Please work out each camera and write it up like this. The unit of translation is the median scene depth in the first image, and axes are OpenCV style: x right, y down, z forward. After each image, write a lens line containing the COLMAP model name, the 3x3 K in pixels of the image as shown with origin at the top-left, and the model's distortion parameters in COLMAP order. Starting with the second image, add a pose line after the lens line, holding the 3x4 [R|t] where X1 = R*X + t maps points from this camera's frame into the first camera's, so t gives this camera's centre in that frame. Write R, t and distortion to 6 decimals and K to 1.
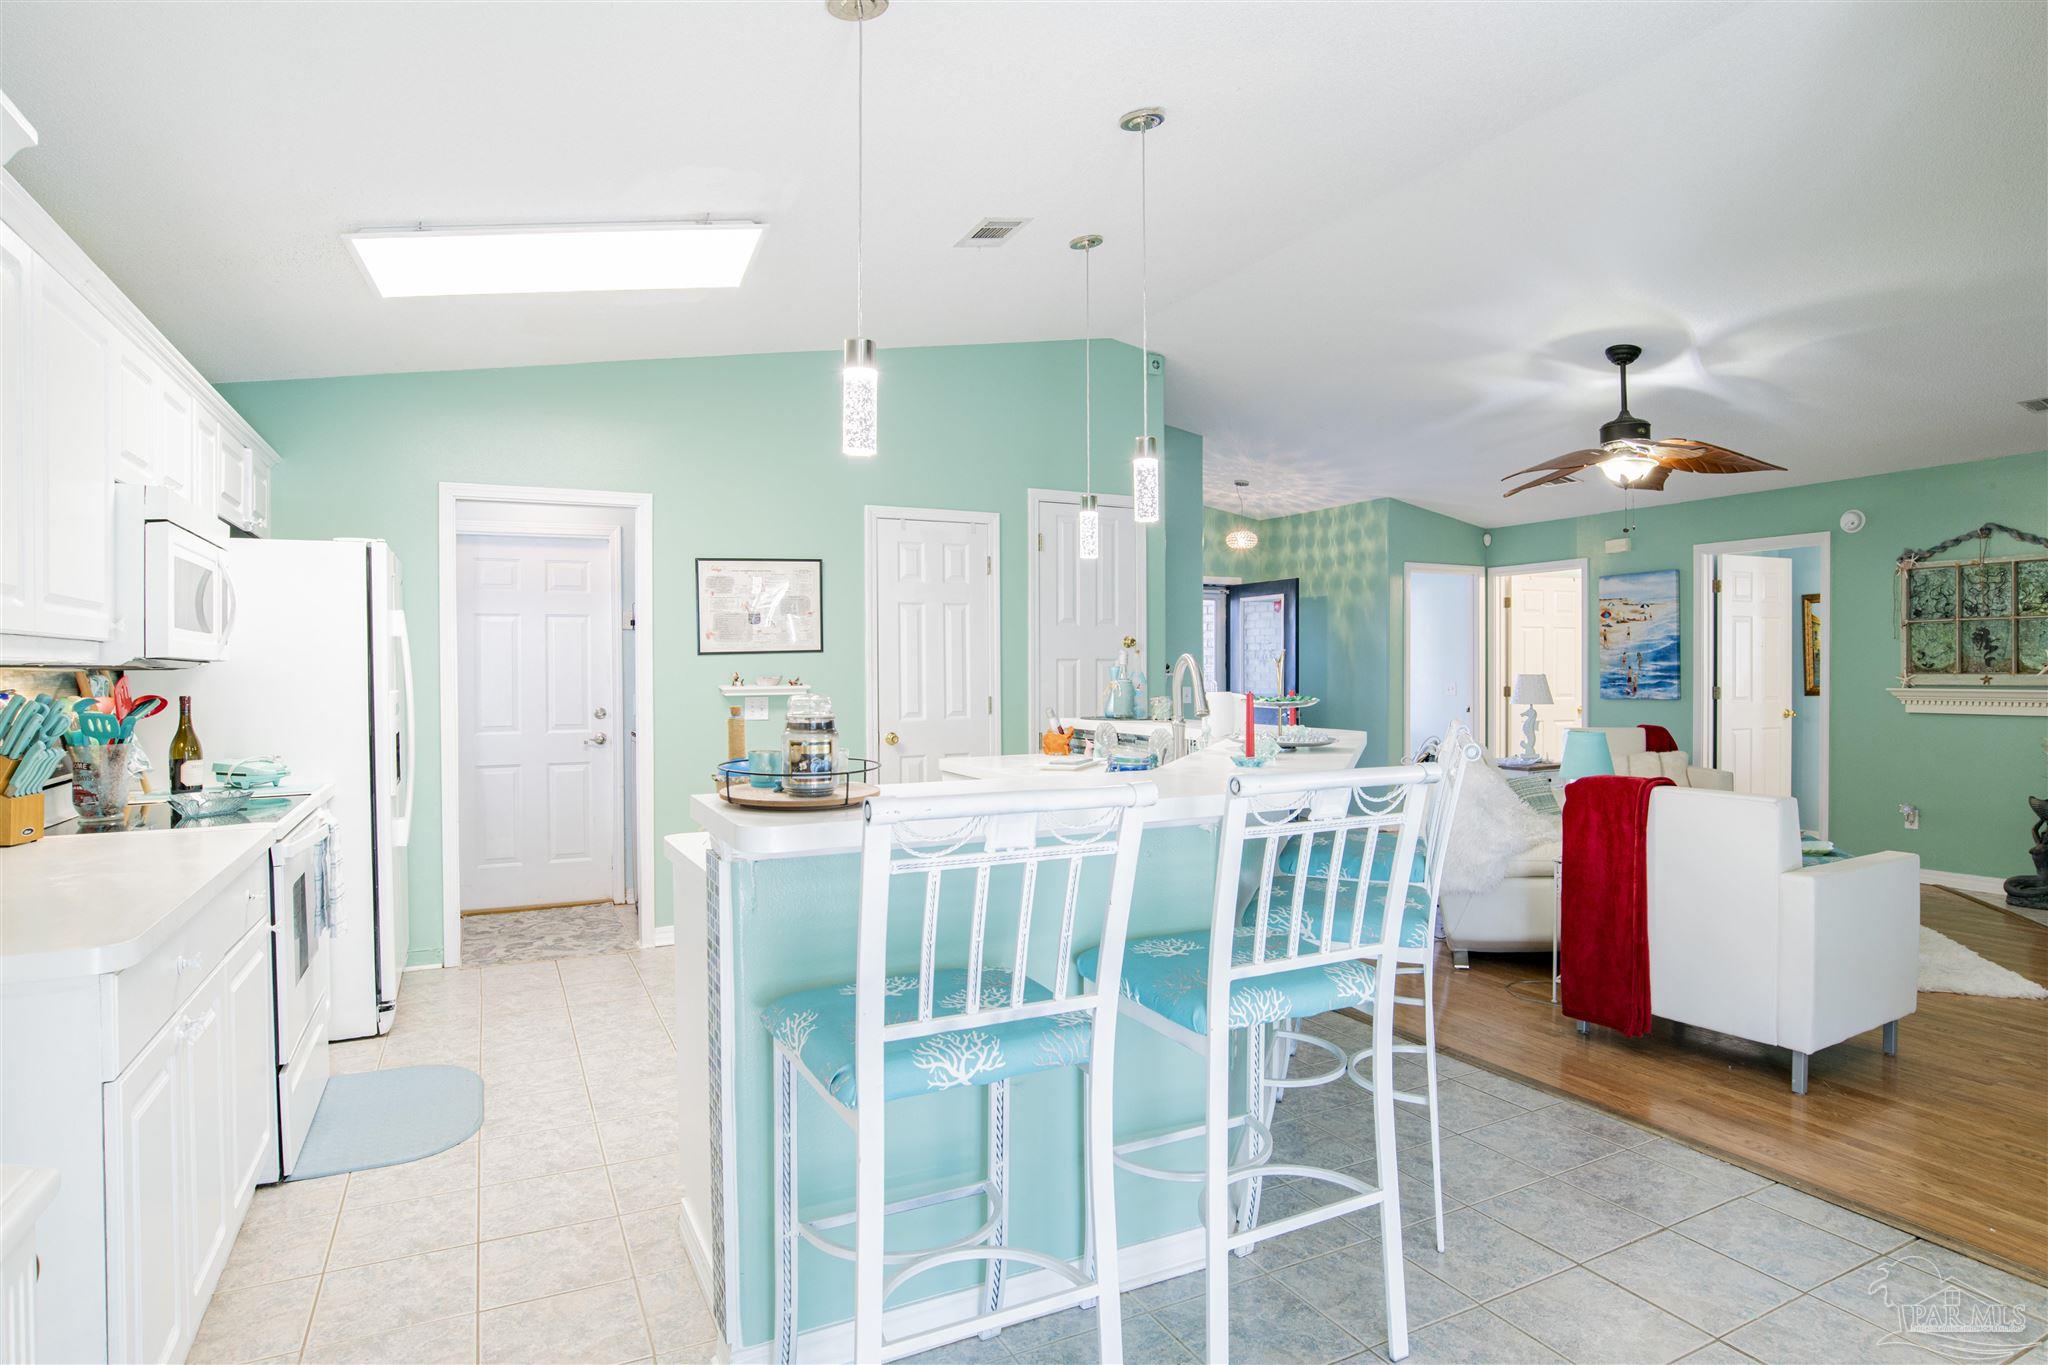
lens RADIAL K [[1127.1, 0, 1032.2], [0, 1127.1, 676.0], [0, 0, 1]] dist [-0.063396, 0.031795]
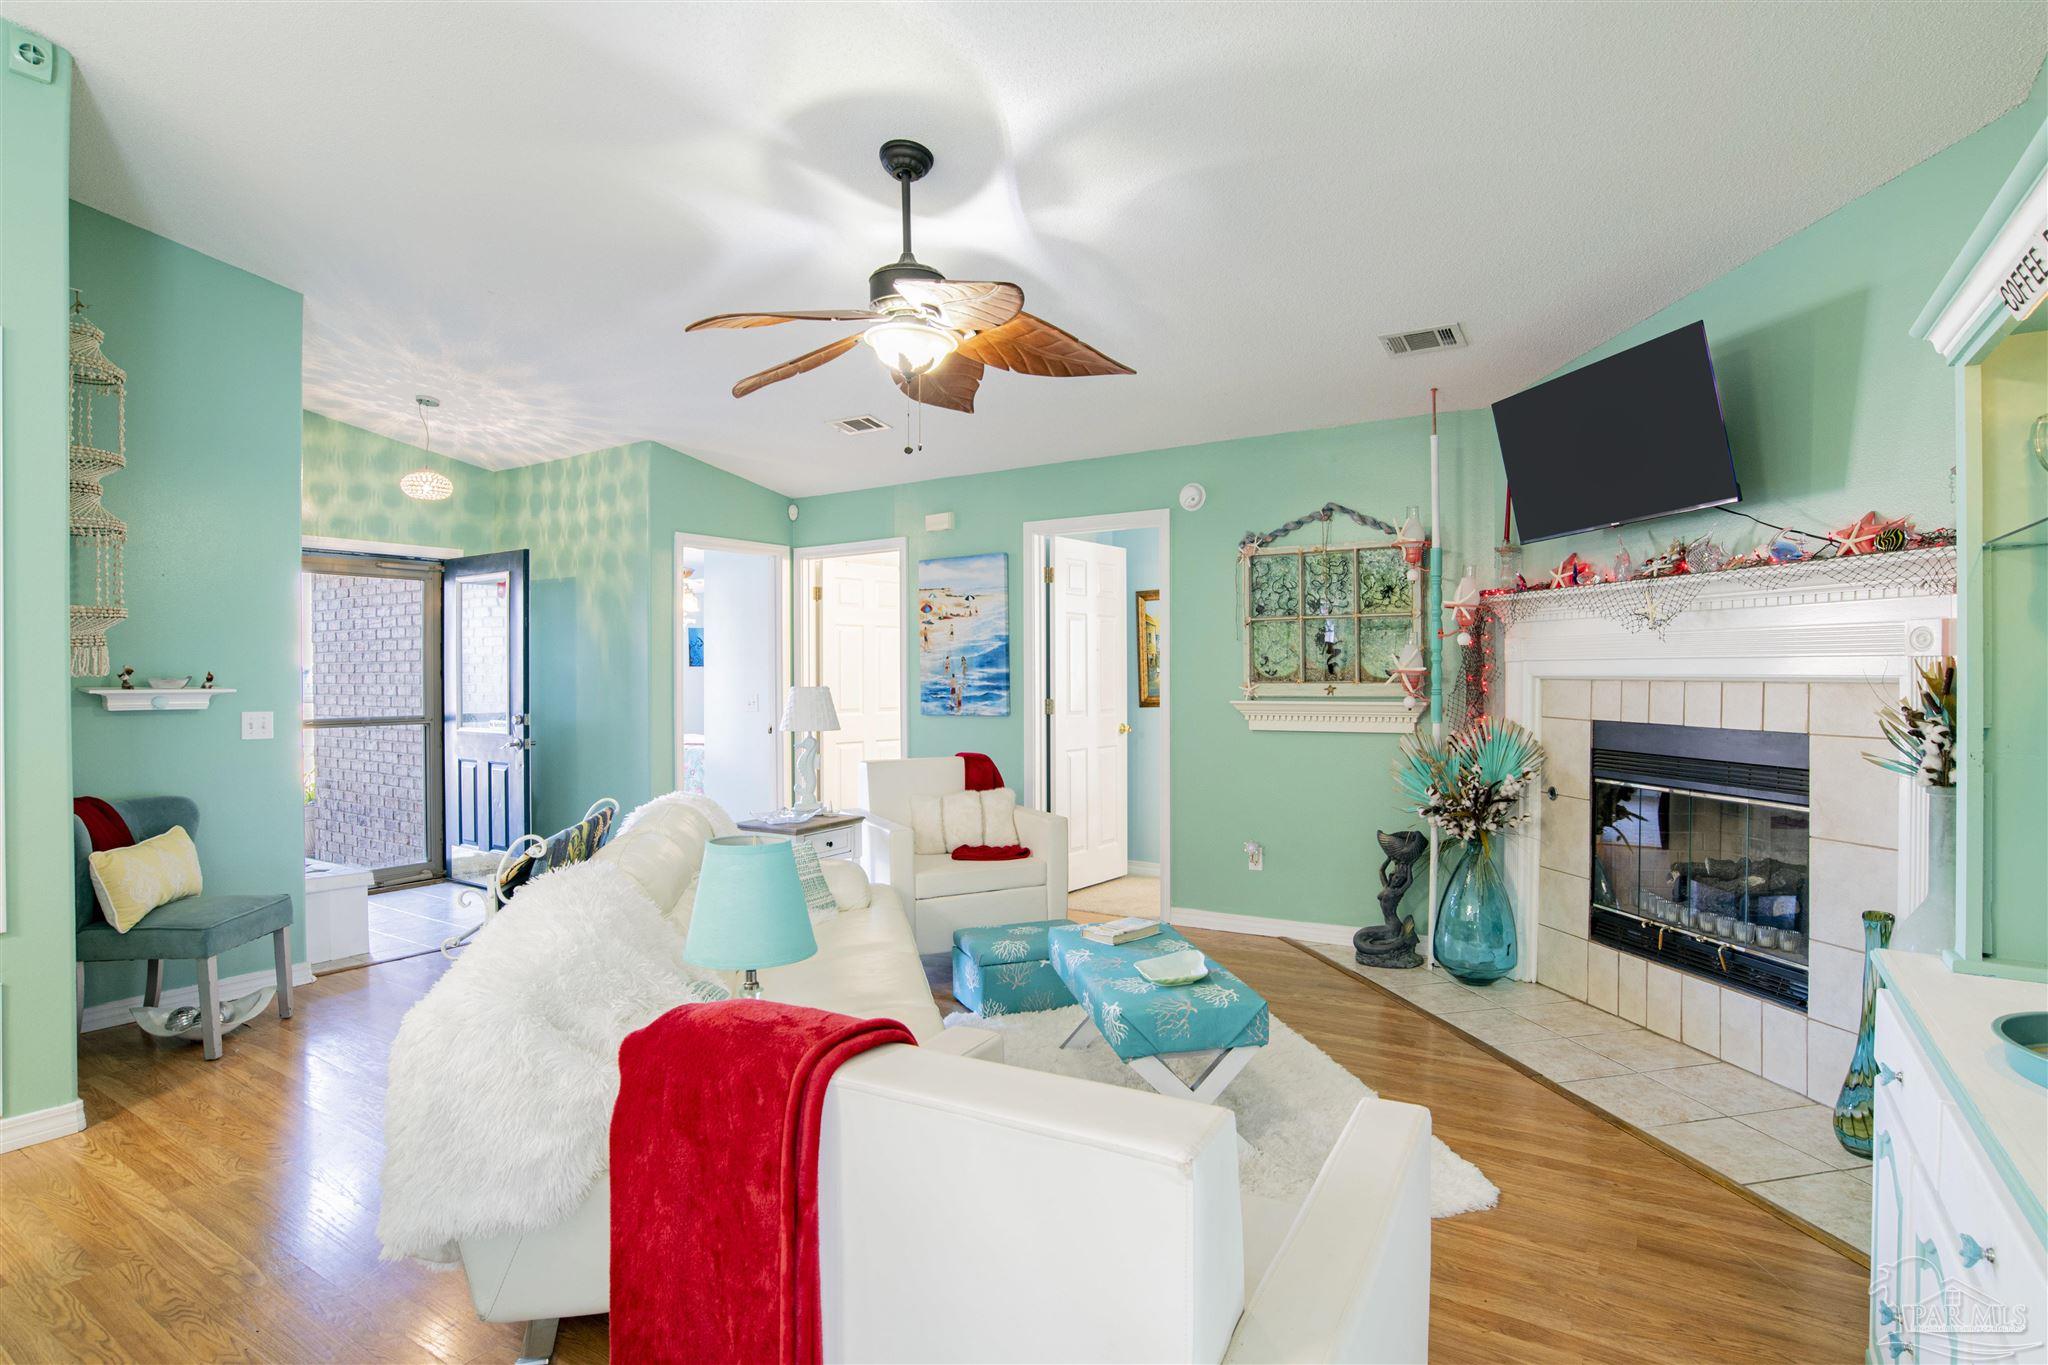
lens RADIAL K [[1069.5, 0, 1024.1], [0, 1069.5, 675.7], [0, 0, 1]] dist [-0.047526, 0.020773]
pose [[0.866324, -0.003728, 0.499469, 0.210661], [0.006381, 0.999973, -0.003605, -0.004724], [-0.499442, 0.006310, 0.866324, 0.328183]]
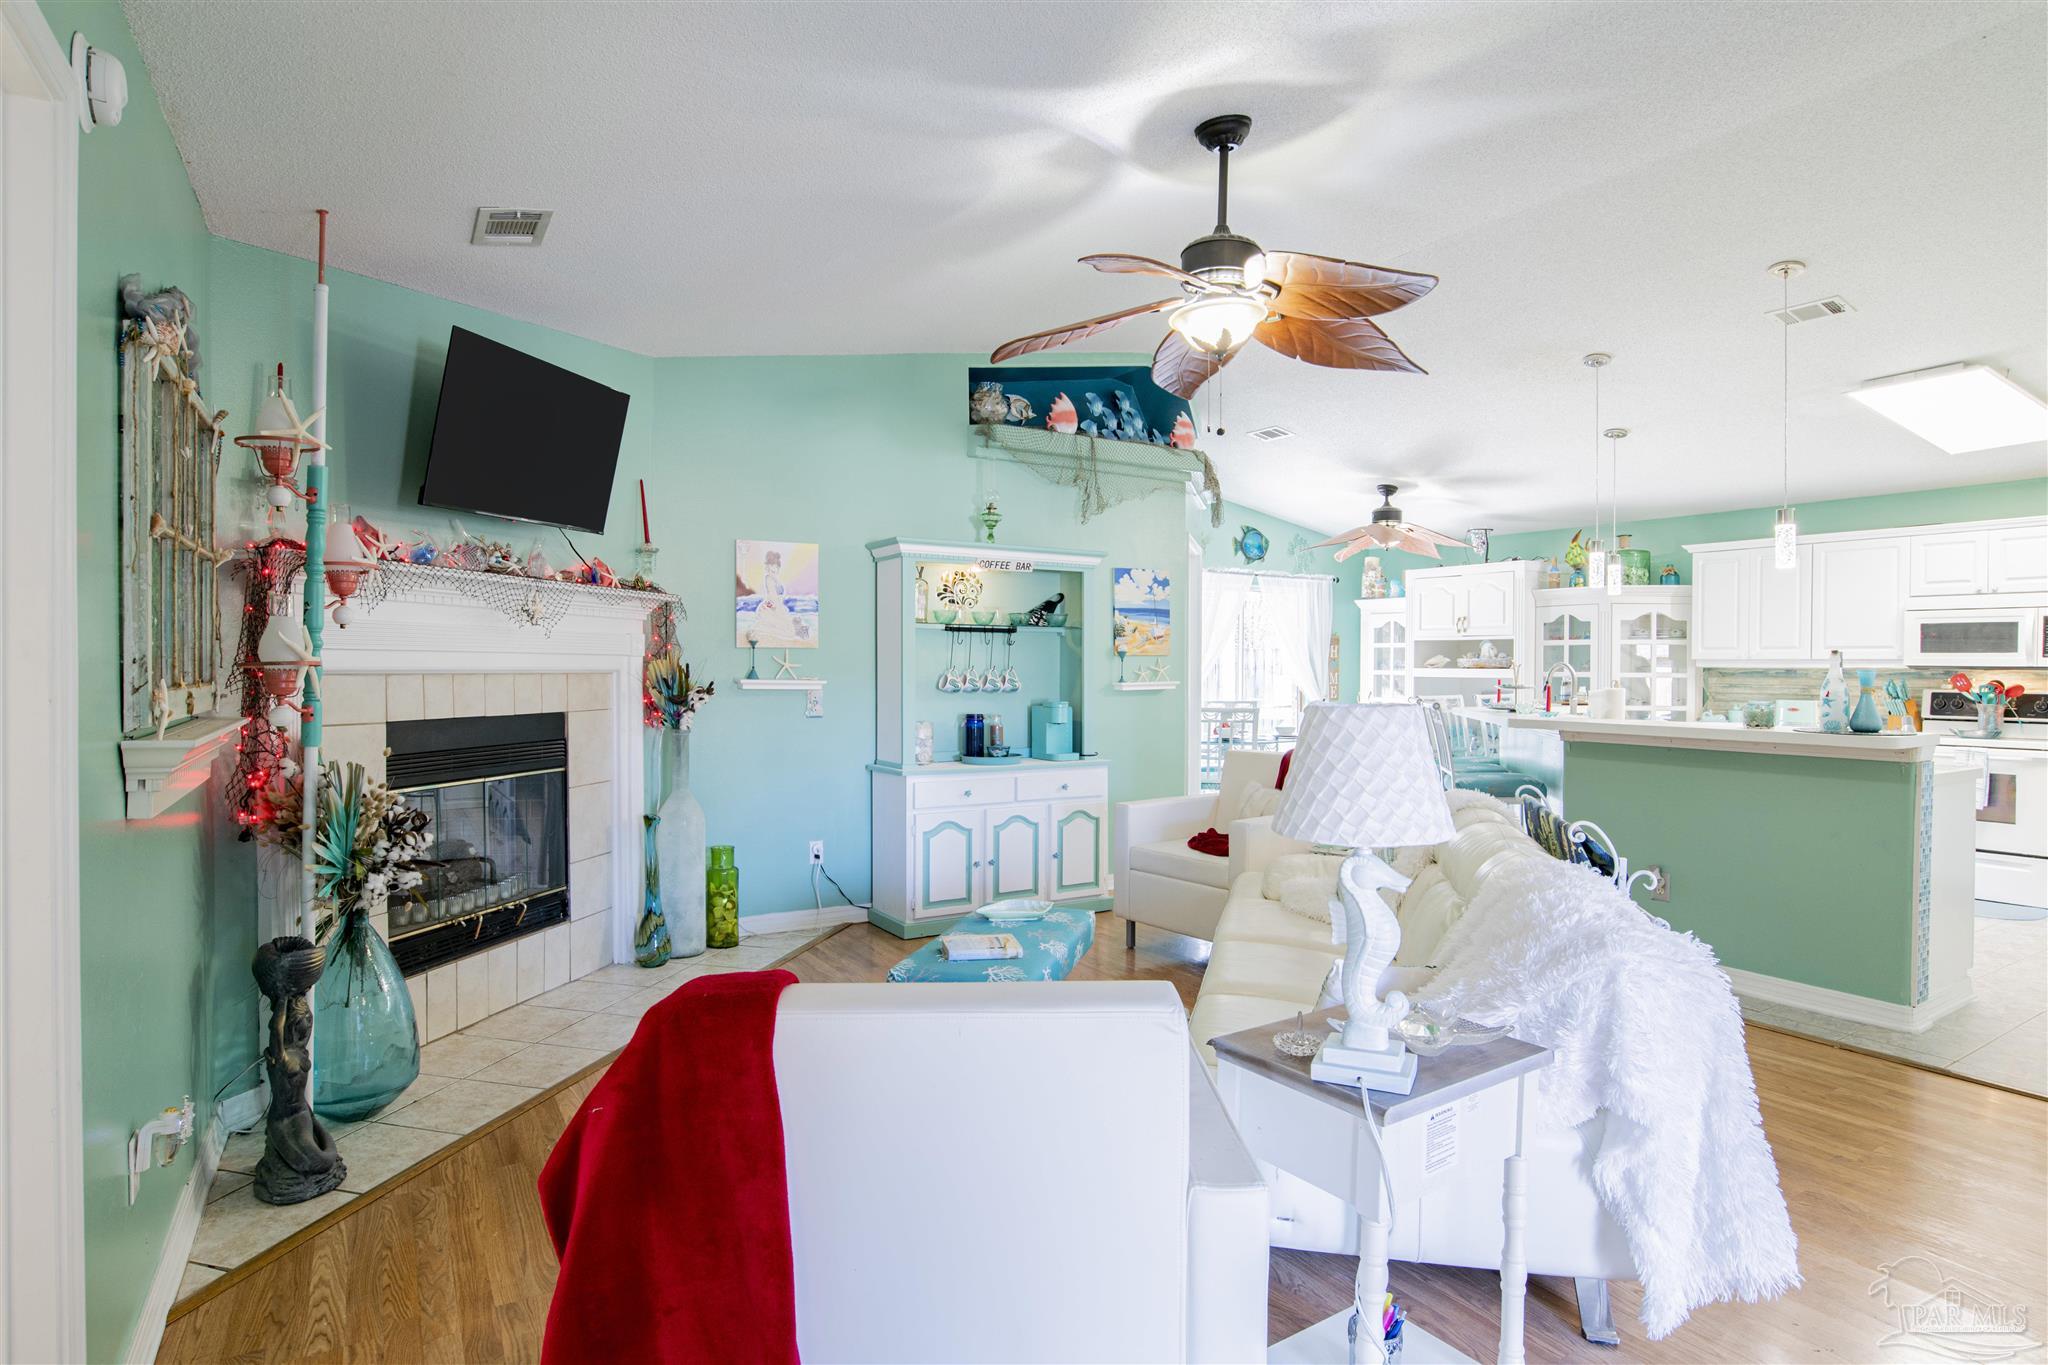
lens RADIAL K [[1086.5, 0, 1044.2], [0, 1086.5, 672.0], [0, 0, 1]] dist [-0.054445, 0.025130]
pose [[-0.993966, -0.003238, -0.109640, 0.493504], [-0.004482, 0.999928, 0.011104, -0.009826], [0.109596, 0.011528, -0.993909, 1.116566]]
